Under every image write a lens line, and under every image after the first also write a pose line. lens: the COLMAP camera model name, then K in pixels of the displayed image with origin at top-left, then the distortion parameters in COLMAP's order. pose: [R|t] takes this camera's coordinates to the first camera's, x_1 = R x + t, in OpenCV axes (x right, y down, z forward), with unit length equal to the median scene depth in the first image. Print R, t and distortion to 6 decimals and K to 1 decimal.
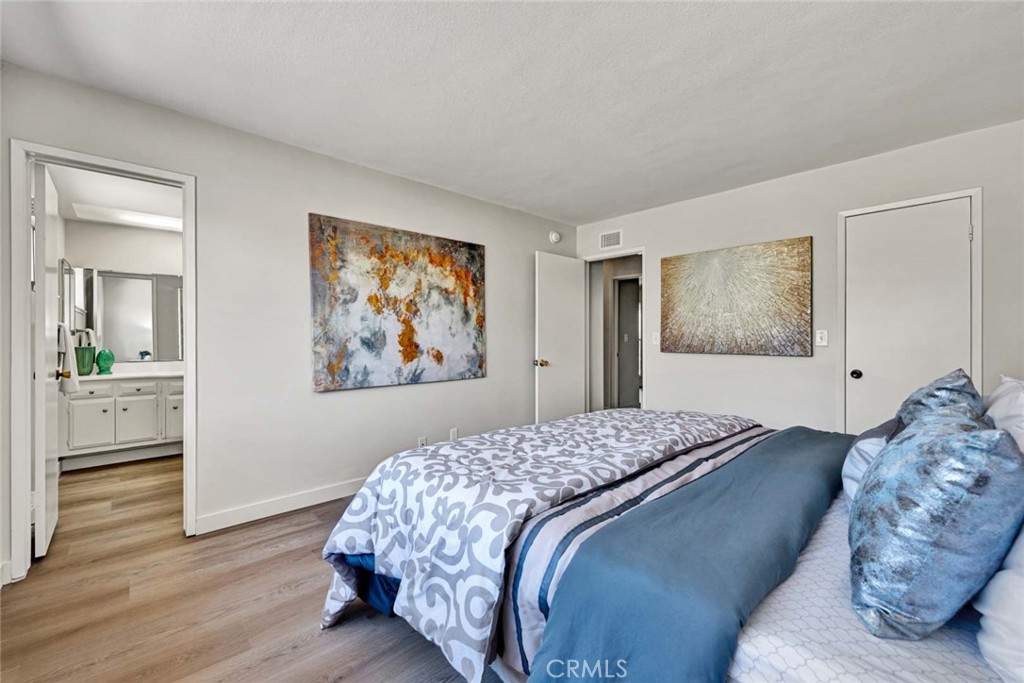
lens RADIAL K [[425.1, 0, 510.6], [0, 425.1, 335.8], [0, 0, 1]] dist [-0.003019, 0.001035]
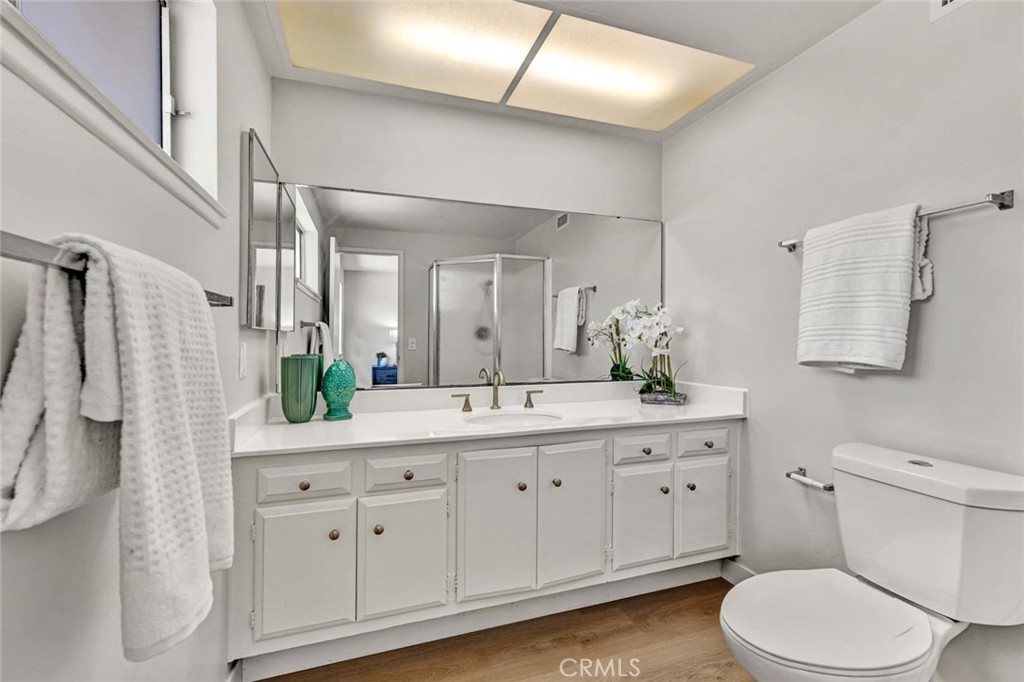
lens RADIAL K [[425.1, 0, 512.4], [0, 425.1, 343.5], [0, 0, 1]] dist [-0.003019, 0.001035]
pose [[0.925604, 0.015629, -0.378171, -0.643992], [-0.017339, 0.999849, -0.001117, 0.013210], [0.378096, 0.007591, 0.925735, 0.681112]]
